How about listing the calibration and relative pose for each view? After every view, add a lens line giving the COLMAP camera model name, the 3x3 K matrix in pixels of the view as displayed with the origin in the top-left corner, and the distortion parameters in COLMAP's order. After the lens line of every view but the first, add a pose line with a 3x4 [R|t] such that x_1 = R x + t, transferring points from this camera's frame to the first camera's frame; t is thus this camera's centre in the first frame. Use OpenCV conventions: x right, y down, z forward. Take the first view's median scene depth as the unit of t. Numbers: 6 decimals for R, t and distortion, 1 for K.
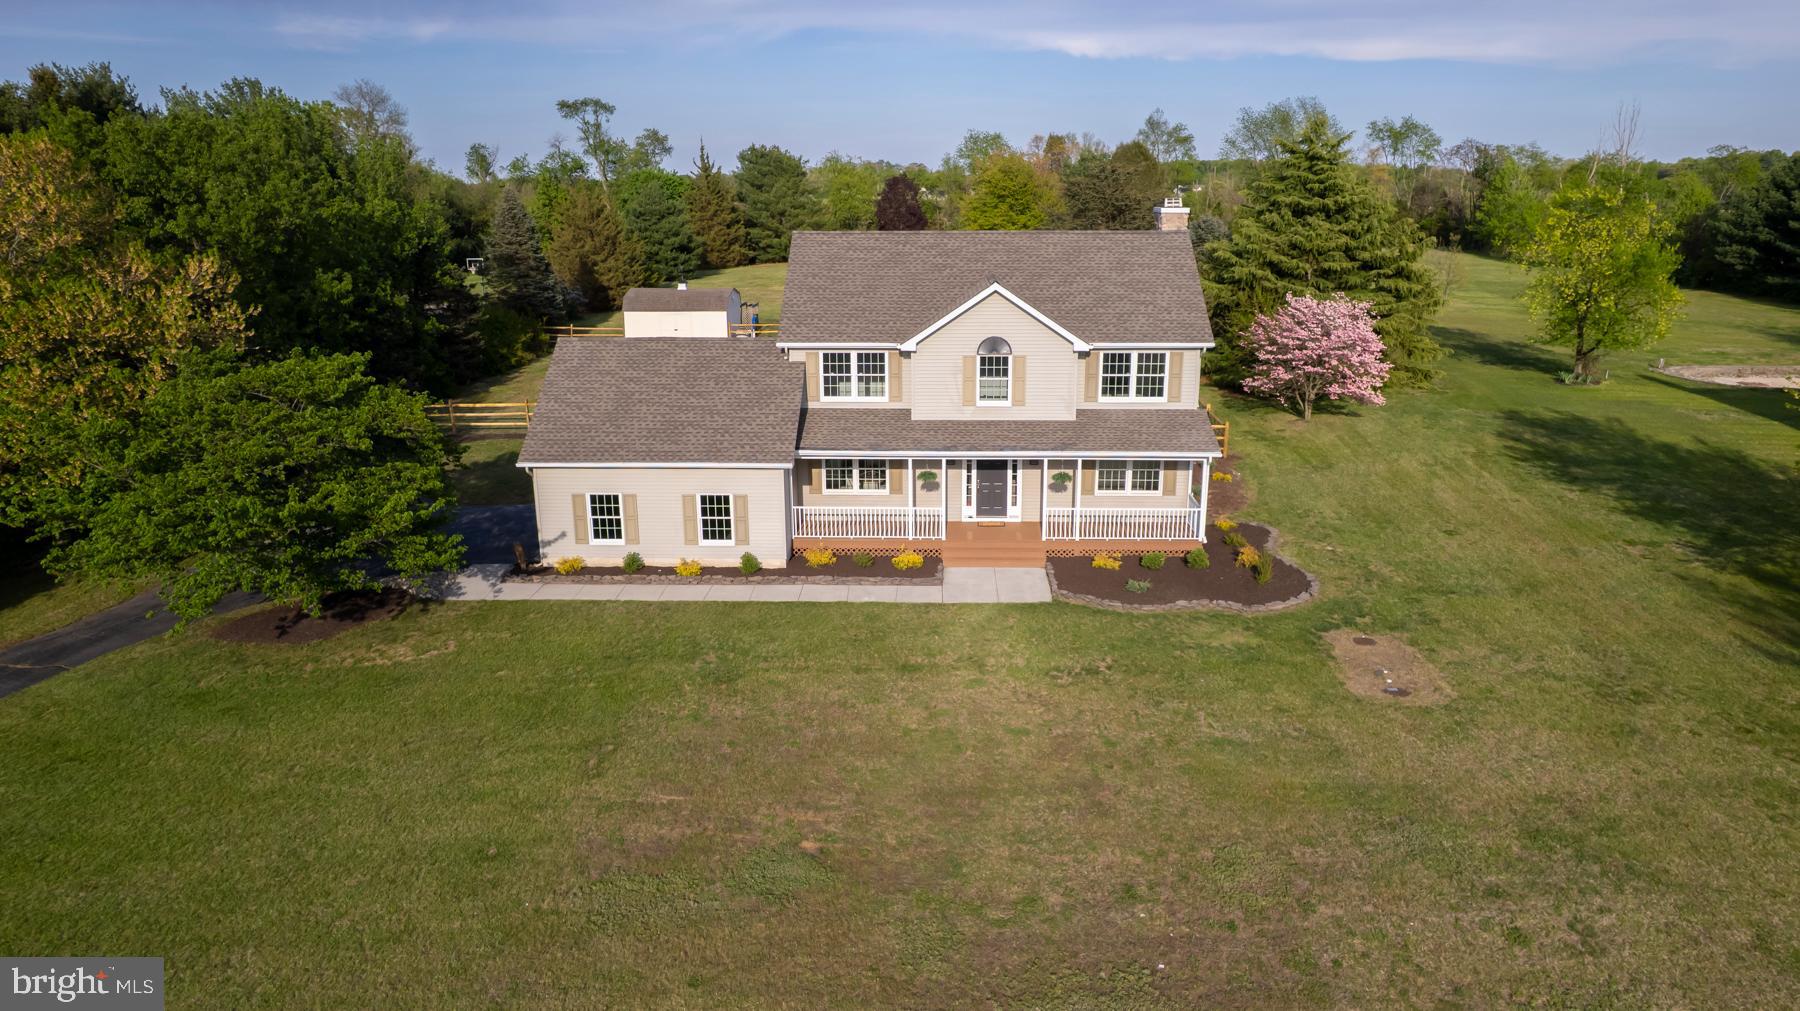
lens RADIAL K [[1179.1, 0, 900.0], [0, 1179.1, 505.5], [0, 0, 1]] dist [-0.079282, 0.089963]
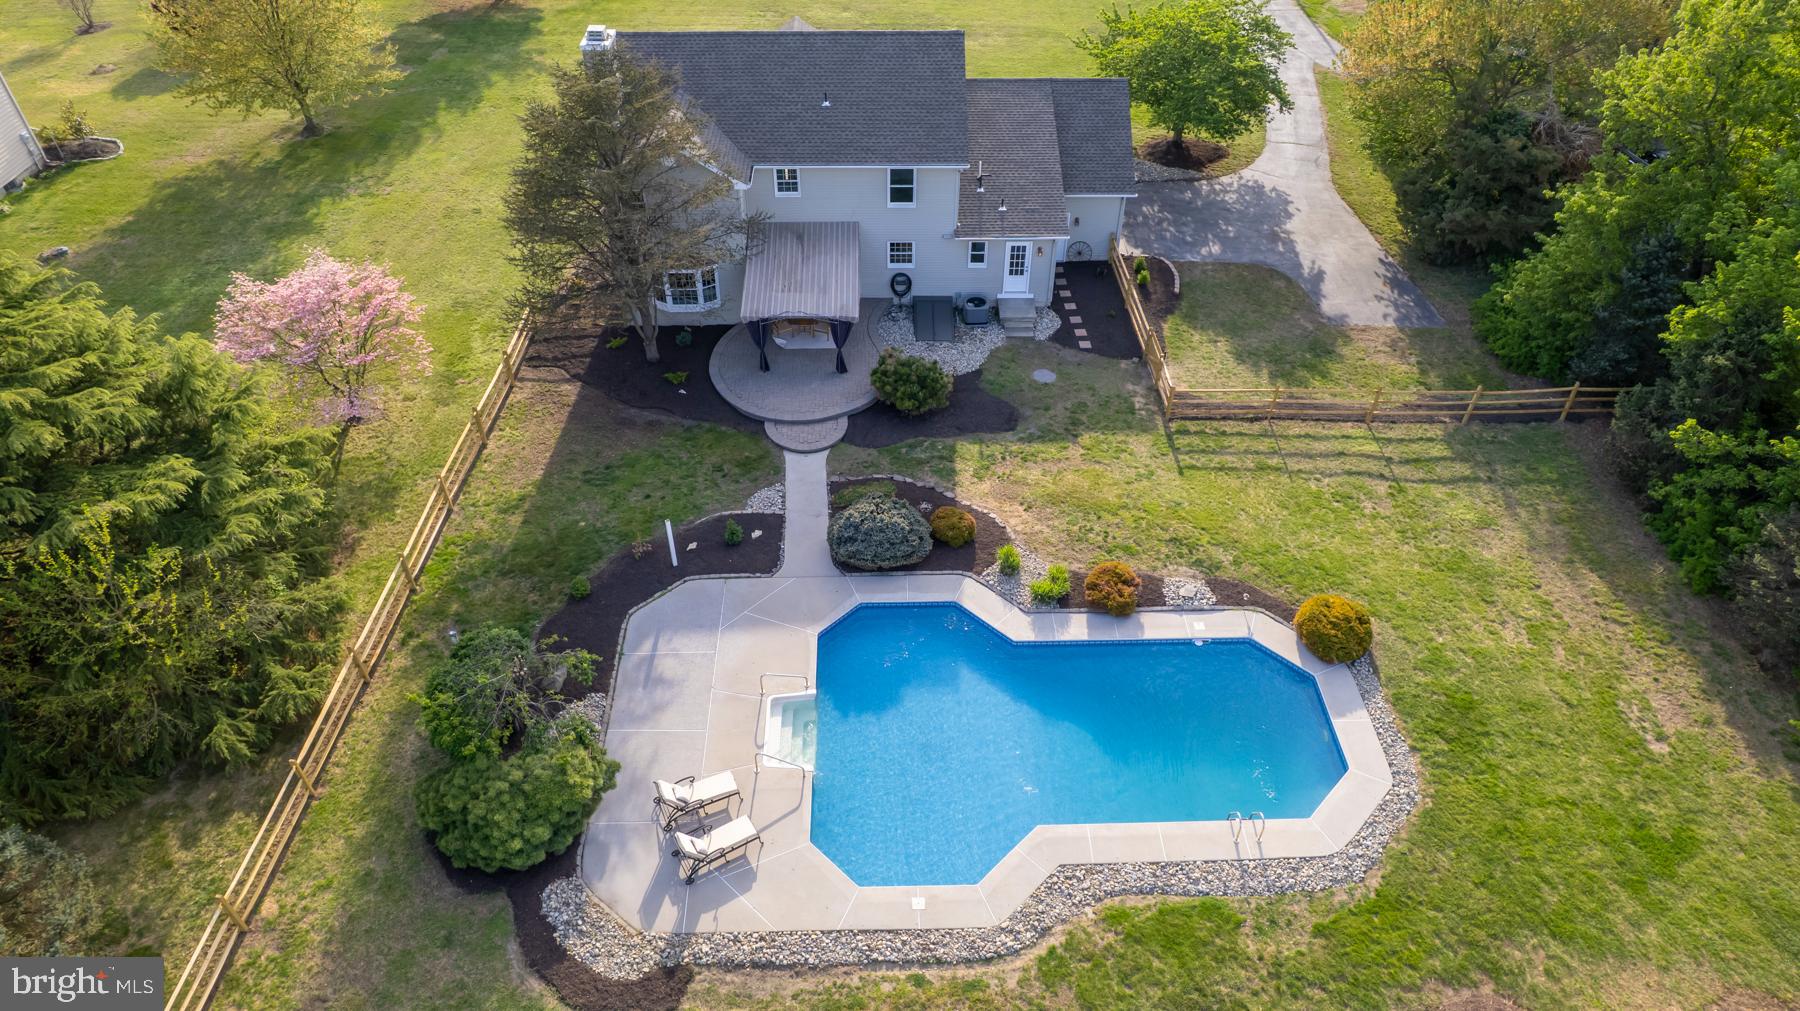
lens RADIAL K [[1148.8, 0, 900.0], [0, 1148.8, 505.5], [0, 0, 1]] dist [-0.075094, 0.083990]
pose [[-0.998446, 0.036405, -0.042205, 0.034685], [-0.015639, 0.543813, 0.839061, -0.993537], [0.053497, 0.838417, -0.542398, 2.180136]]
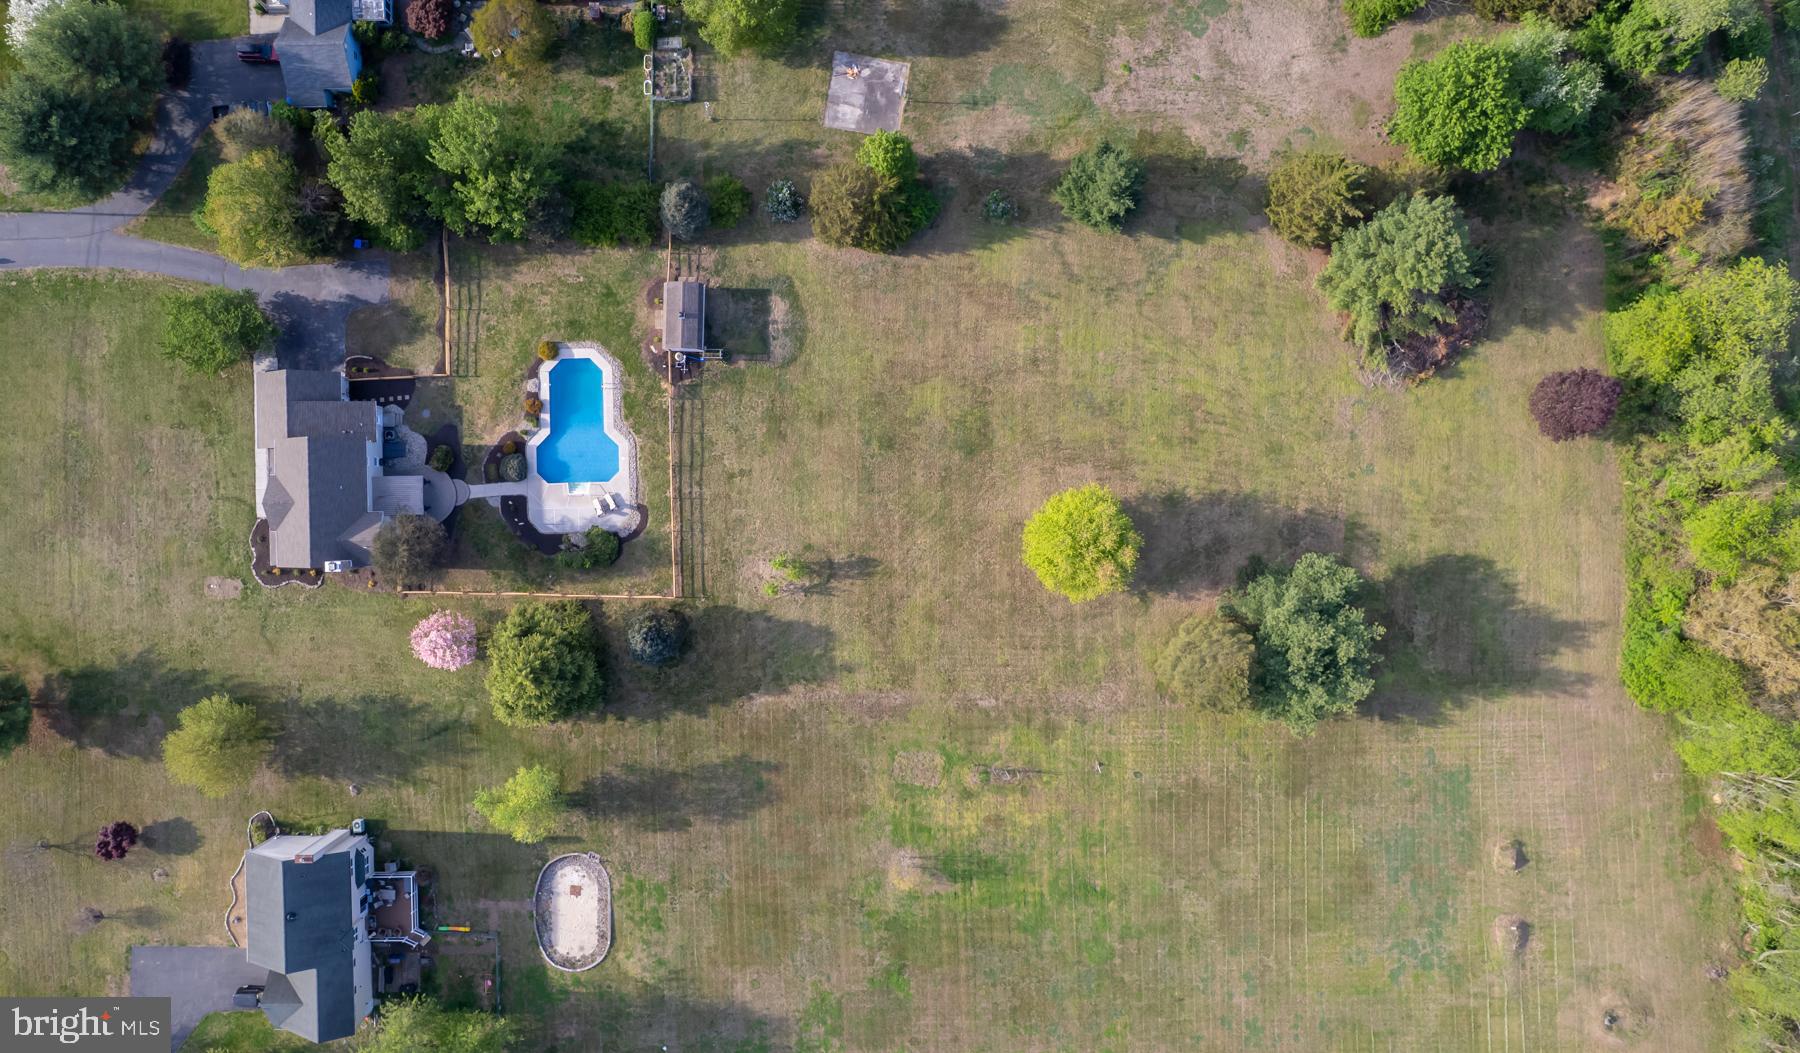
lens RADIAL K [[1297.1, 0, 869.4], [0, 1297.1, 521.7], [0, 0, 1]] dist [-0.069645, 0.061590]
pose [[0.055017, 0.998310, 0.018722, 0.160530], [-0.274821, -0.002886, 0.961491, -4.212183], [0.959920, -0.058043, 0.274198, 1.633359]]
